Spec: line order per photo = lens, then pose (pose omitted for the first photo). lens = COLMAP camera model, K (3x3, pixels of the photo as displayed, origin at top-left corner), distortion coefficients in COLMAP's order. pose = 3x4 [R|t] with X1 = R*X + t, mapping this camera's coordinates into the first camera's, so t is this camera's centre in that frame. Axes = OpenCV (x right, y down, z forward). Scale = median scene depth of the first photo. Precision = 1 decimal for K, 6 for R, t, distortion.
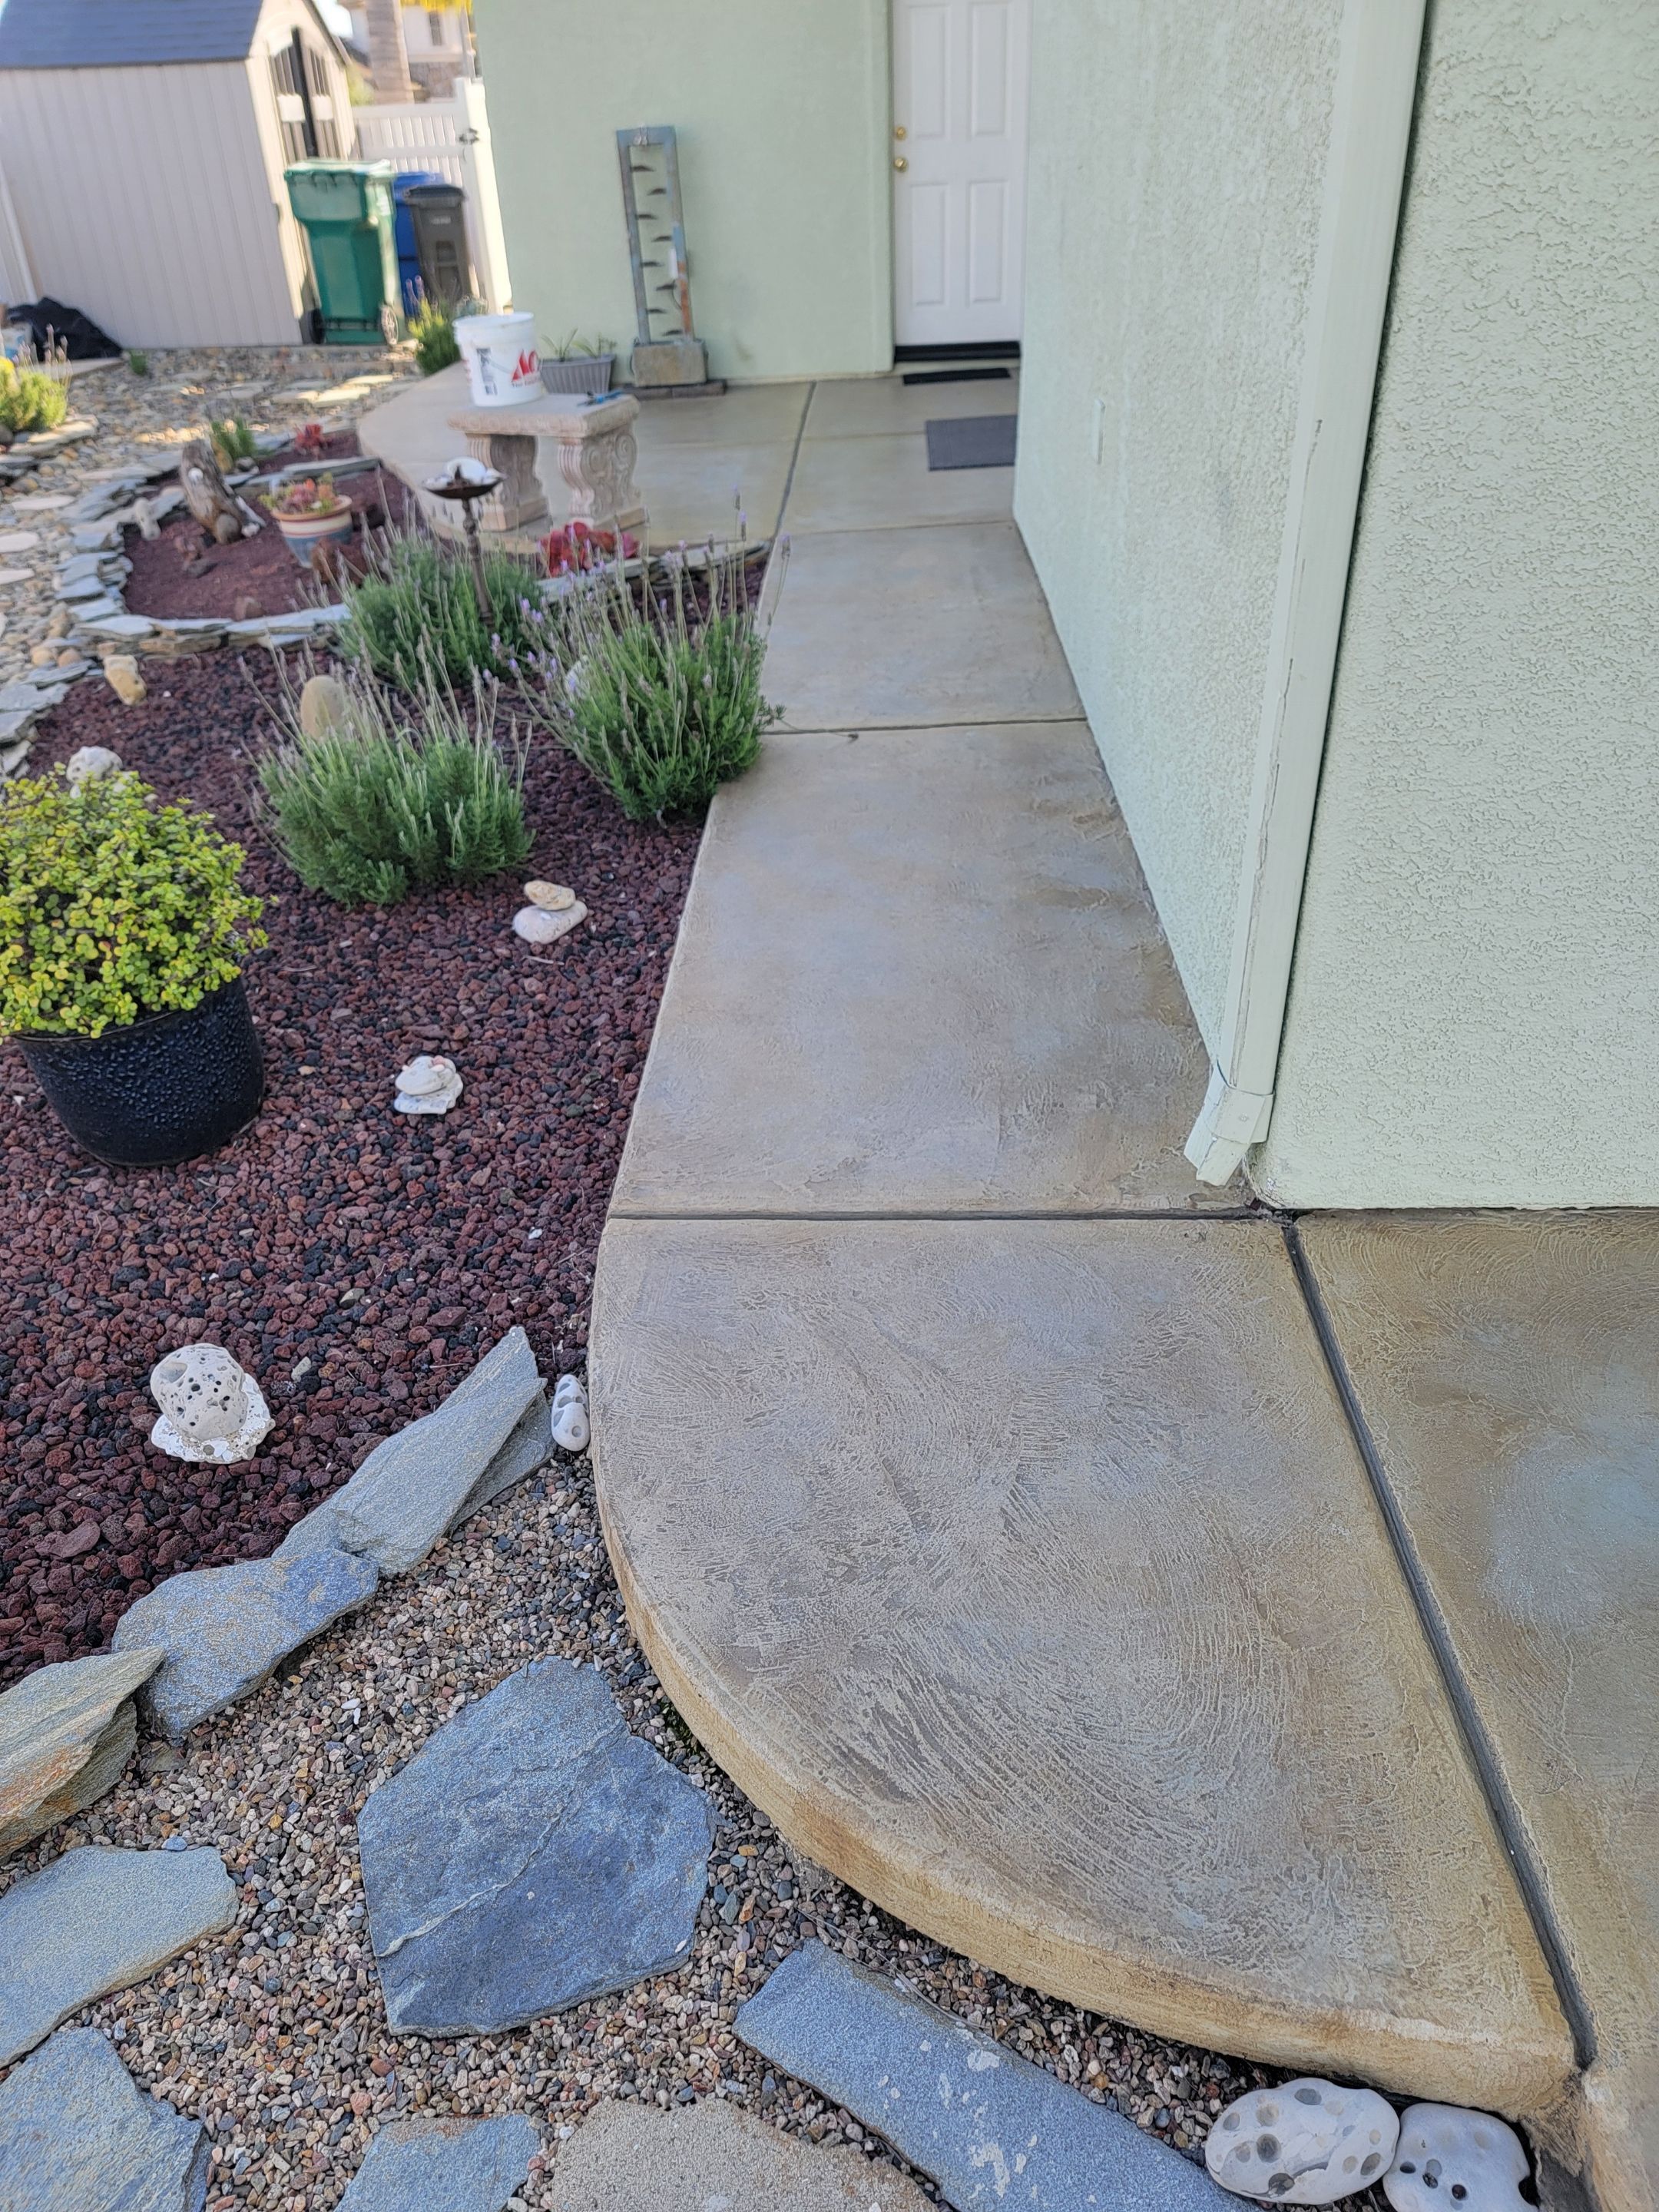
lens RADIAL K [[1524.5, 0, 829.5], [0, 1524.5, 1106.0], [0, 0, 1]] dist [0.088462, -0.096156]
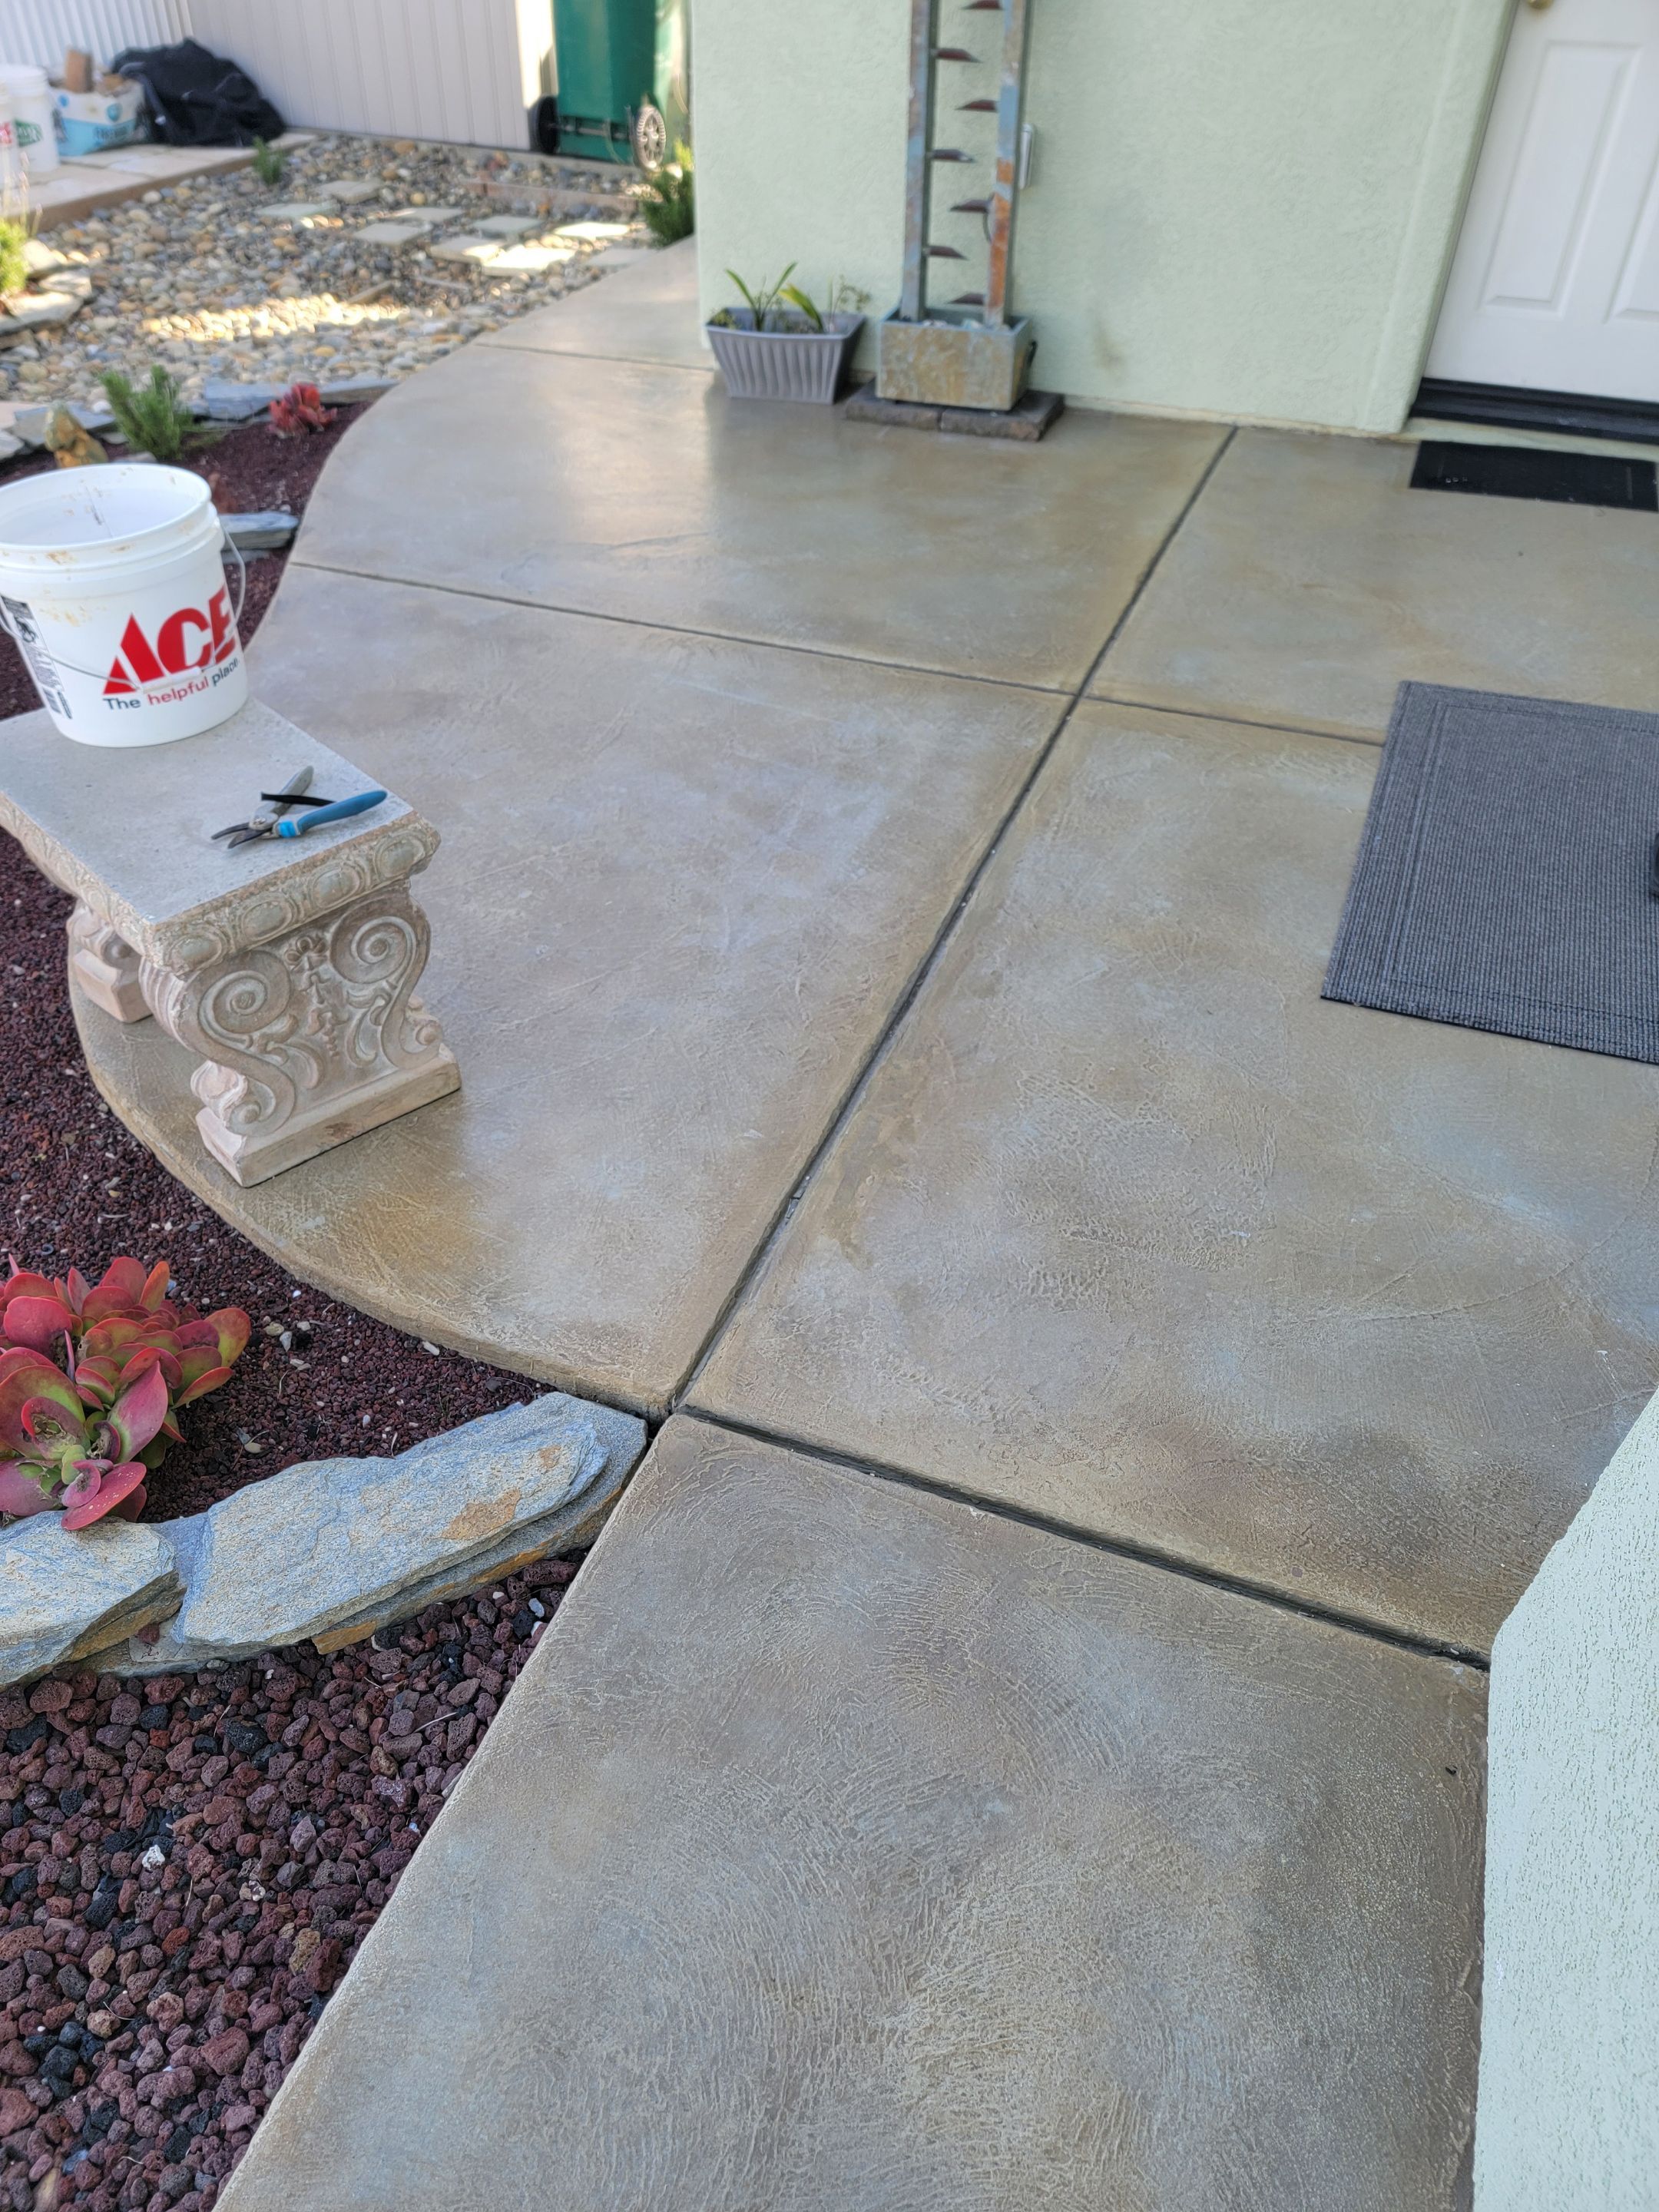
lens RADIAL K [[1524.5, 0, 829.5], [0, 1524.5, 1106.0], [0, 0, 1]] dist [0.088462, -0.096156]
pose [[0.941599, 0.256434, -0.218251, 0.032103], [-0.221503, 0.959846, 0.172142, -0.316559], [0.253631, -0.113745, 0.960590, 0.463685]]
